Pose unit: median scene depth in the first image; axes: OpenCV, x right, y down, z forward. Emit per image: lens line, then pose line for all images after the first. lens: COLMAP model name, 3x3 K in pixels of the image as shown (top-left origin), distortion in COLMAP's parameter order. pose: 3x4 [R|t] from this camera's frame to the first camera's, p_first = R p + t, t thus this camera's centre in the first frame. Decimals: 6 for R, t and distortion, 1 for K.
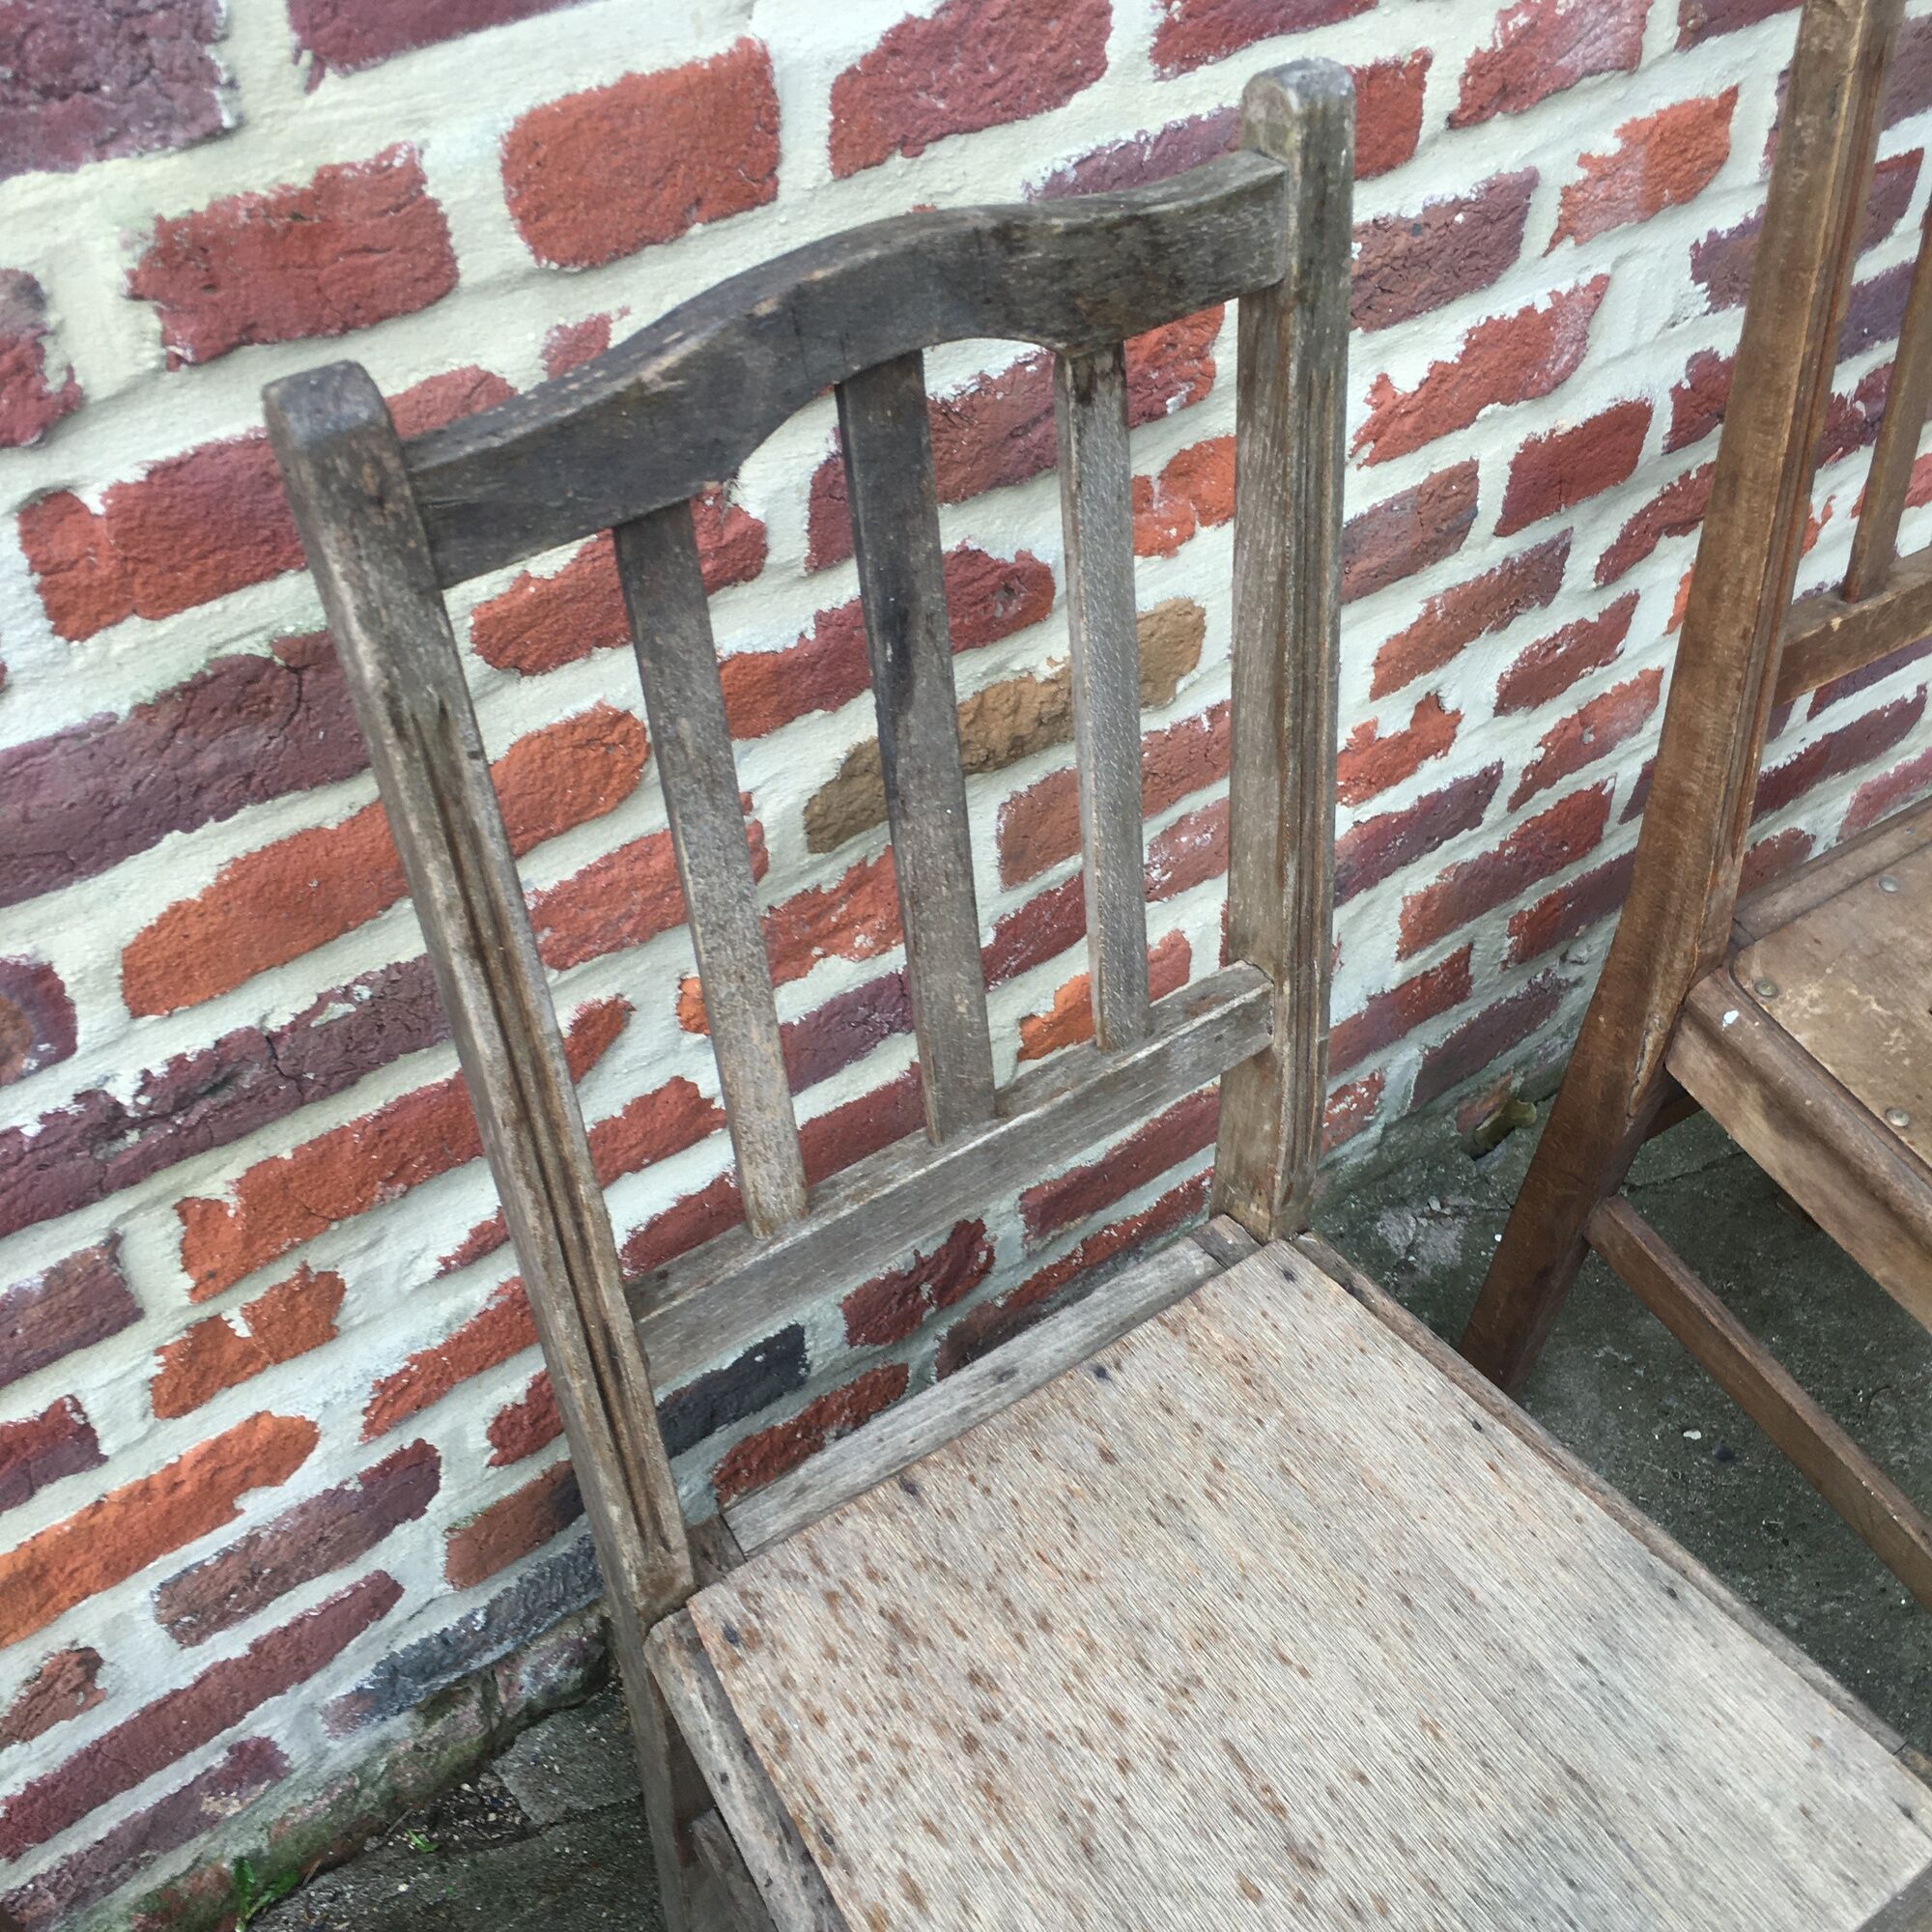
lens RADIAL K [[2193.6, 0, 952.7], [0, 2193.6, 952.6], [0, 0, 1]] dist [0.041554, 0.000000]
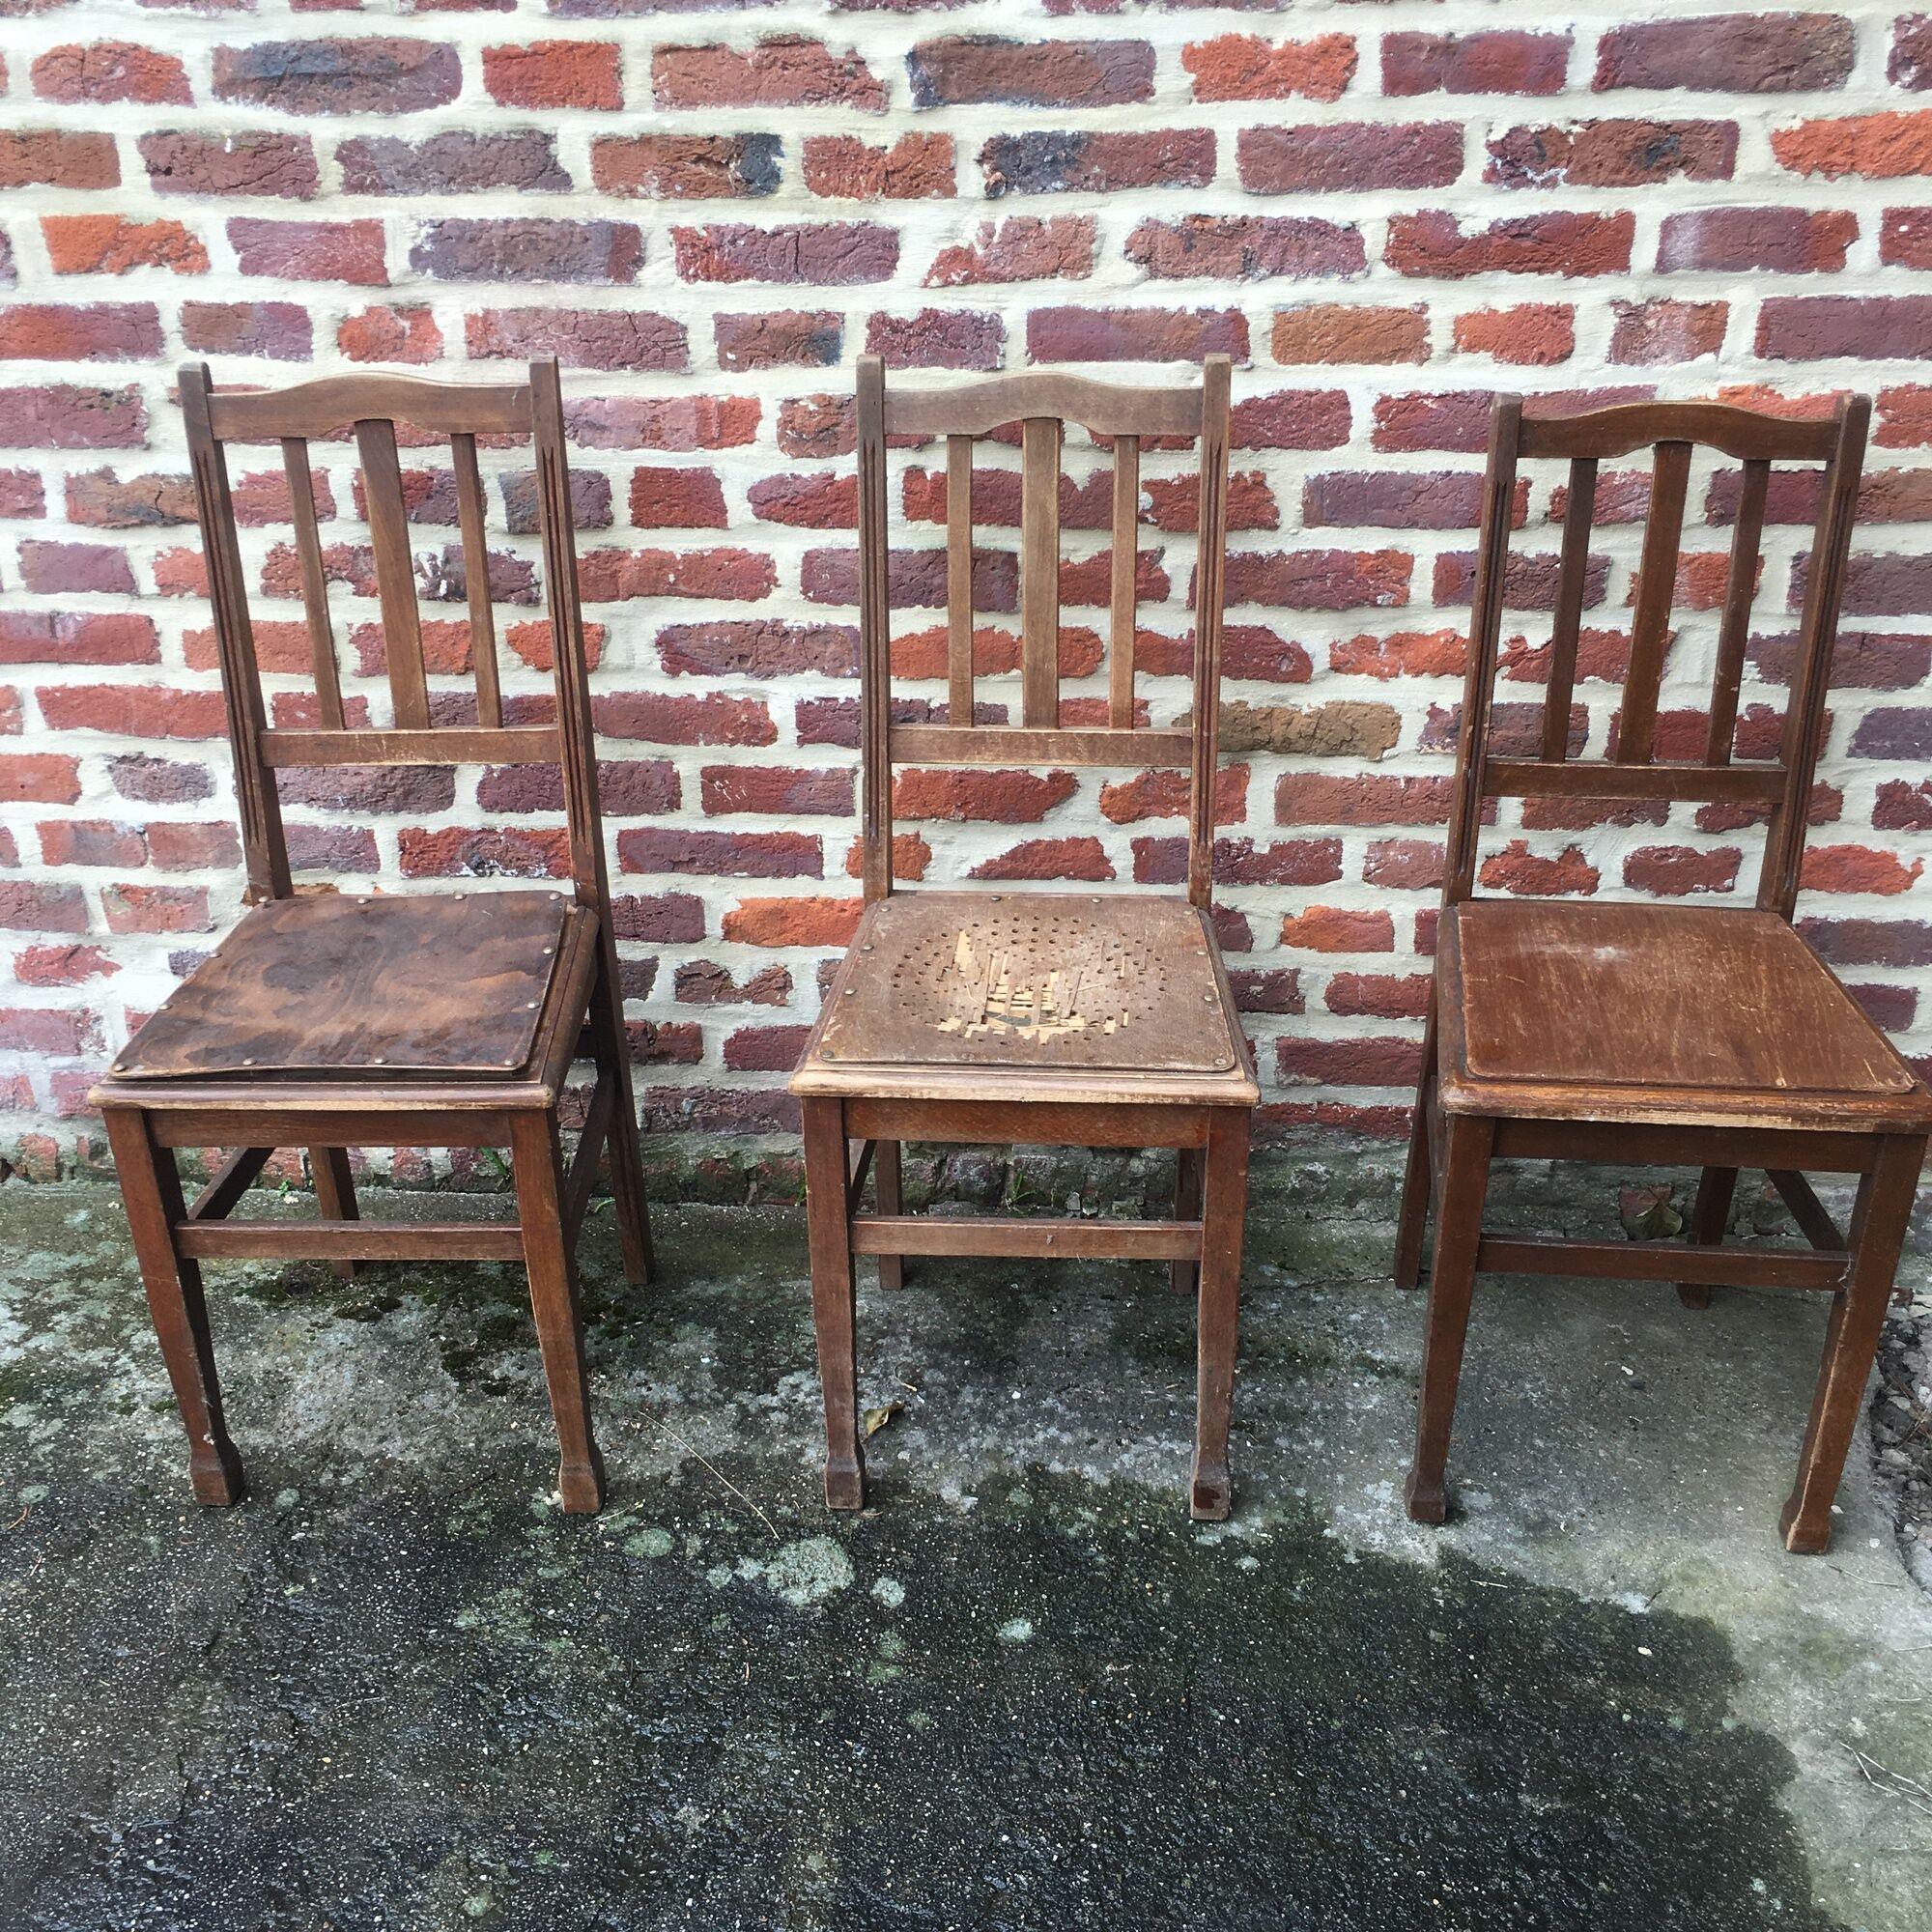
lens RADIAL K [[2193.6, 0, 968.2], [0, 2193.6, 956.0], [0, 0, 1]] dist [0.041554, 0.000000]
pose [[0.764783, 0.275304, -0.582507, 1.189735], [-0.449845, 0.875418, -0.176870, 0.659951], [0.461244, 0.397305, 0.793349, -0.840166]]
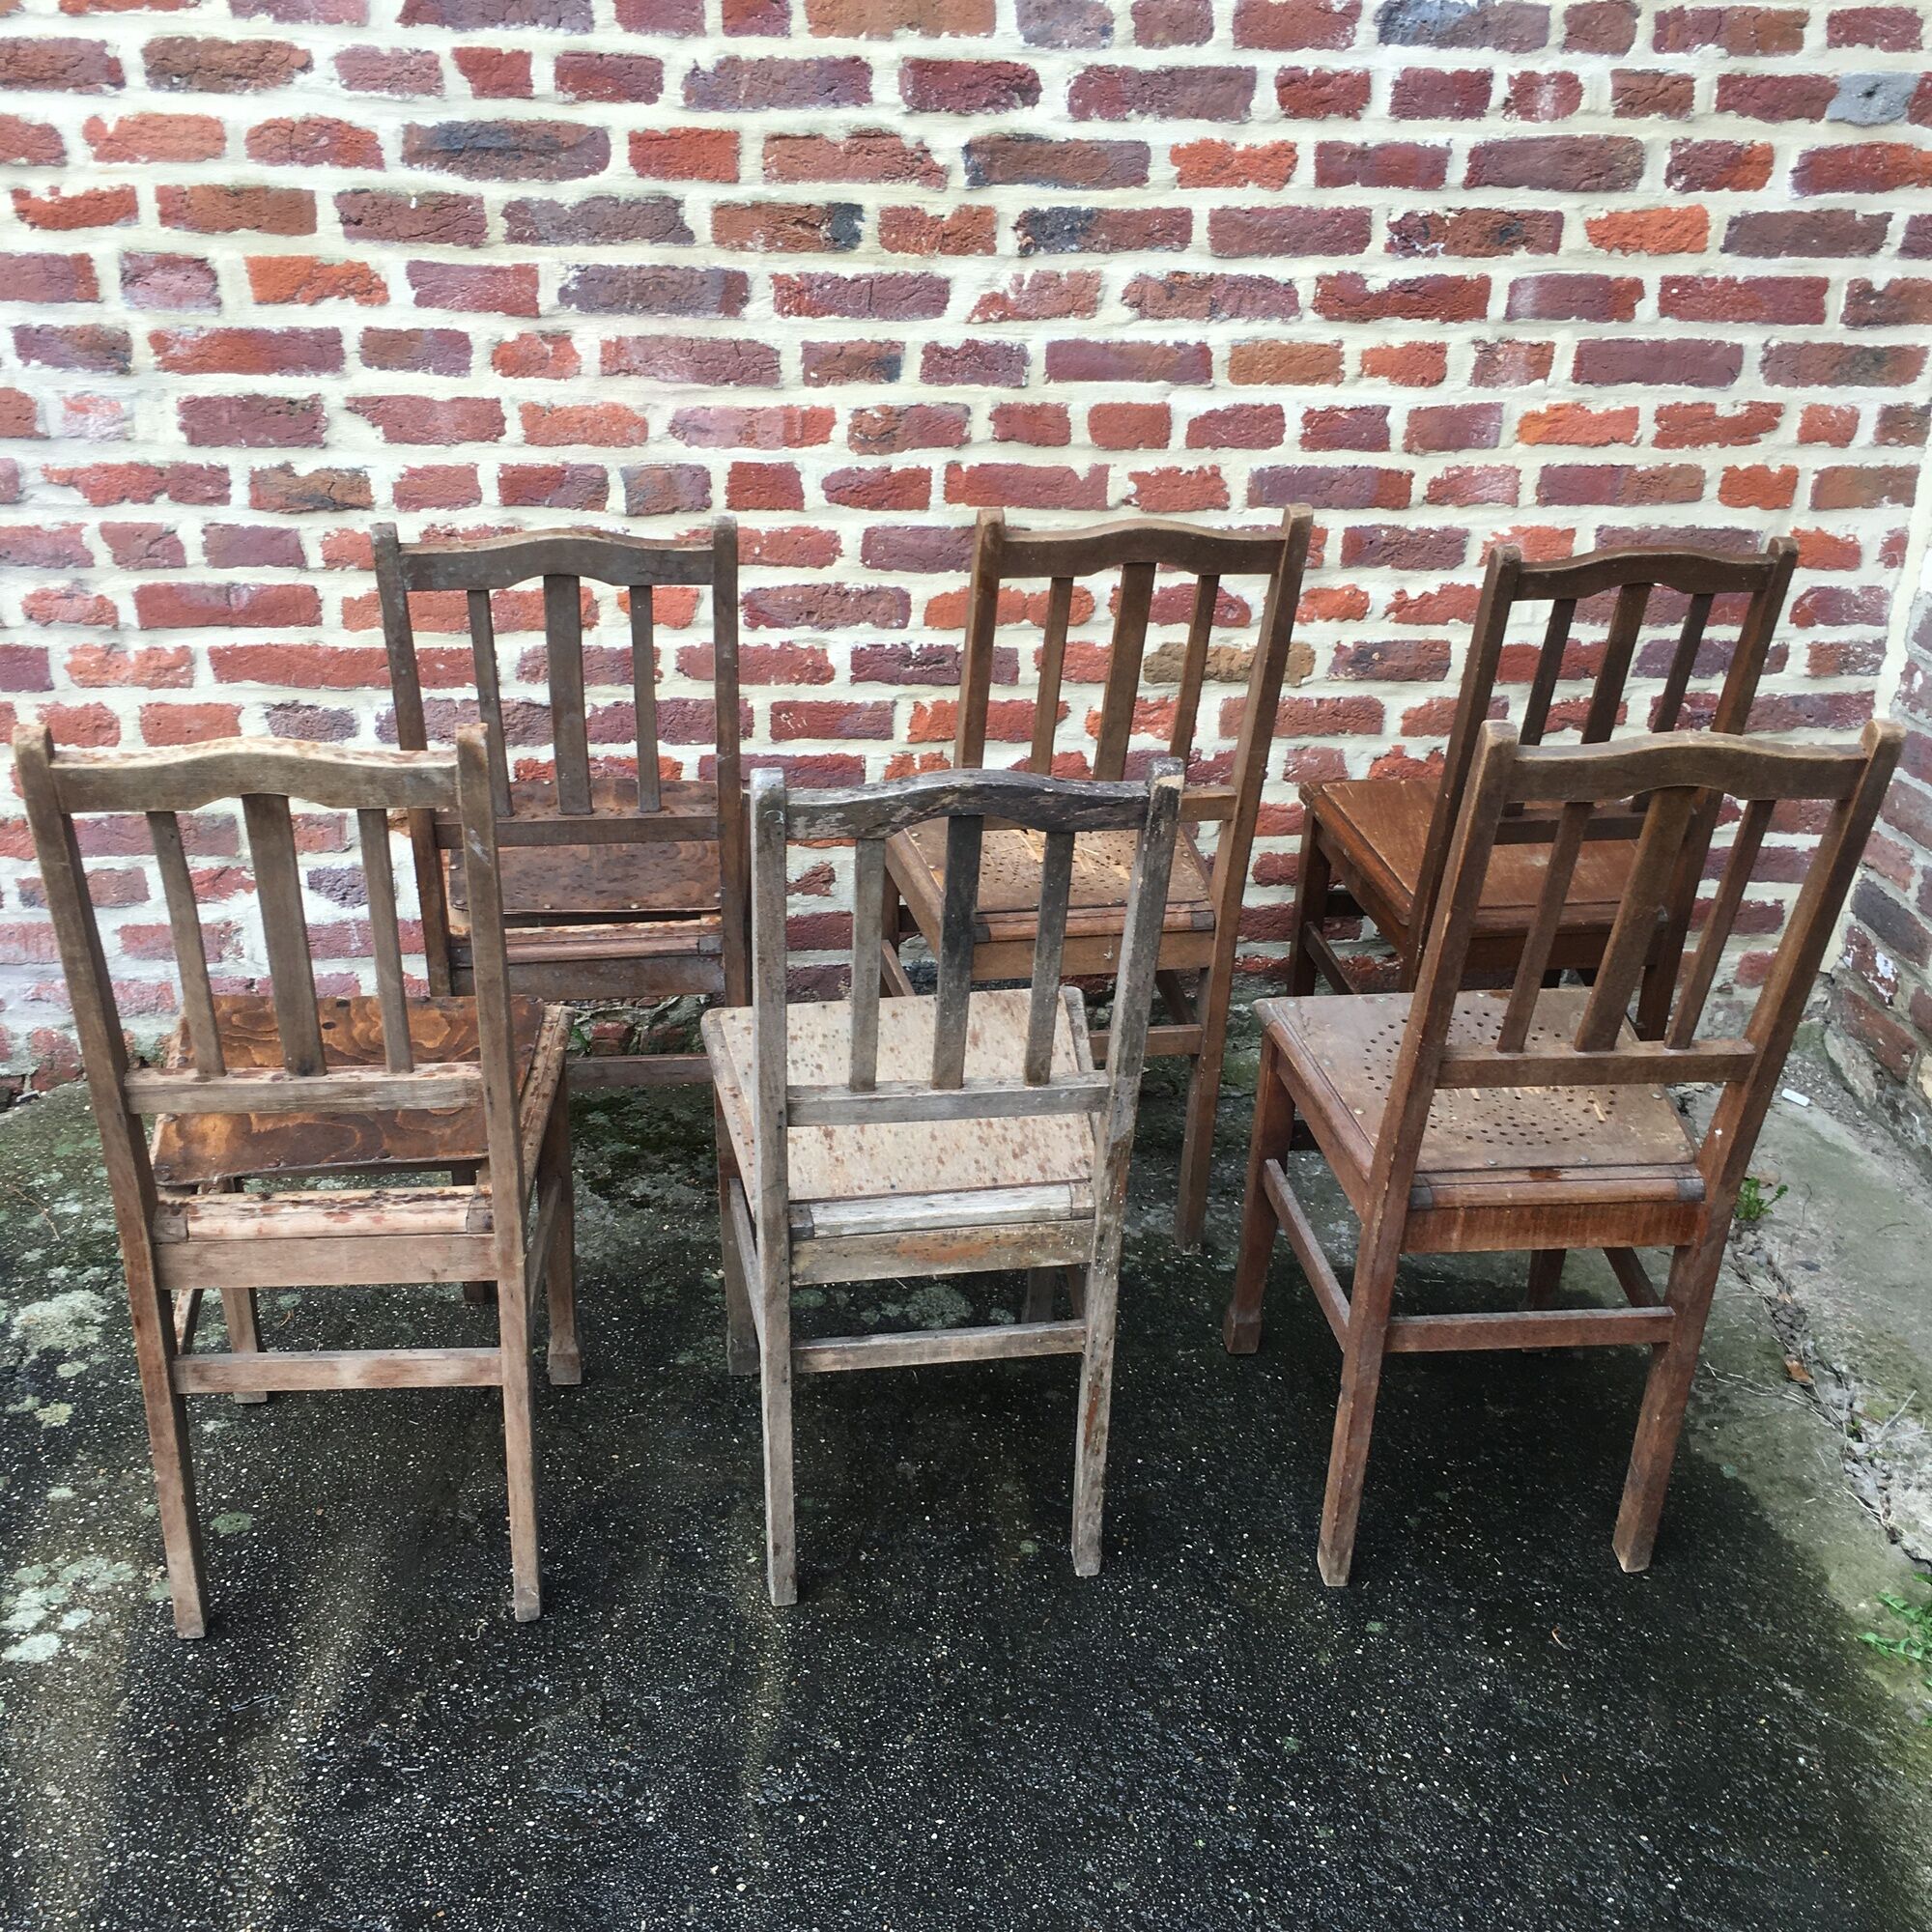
lens RADIAL K [[2193.6, 0, 965.1], [0, 2193.6, 961.8], [0, 0, 1]] dist [0.041554, 0.000000]
pose [[0.866887, 0.247313, -0.432833, 1.123688], [-0.376392, 0.894020, -0.243018, 1.128372], [0.326859, 0.373584, 0.868100, -1.531030]]
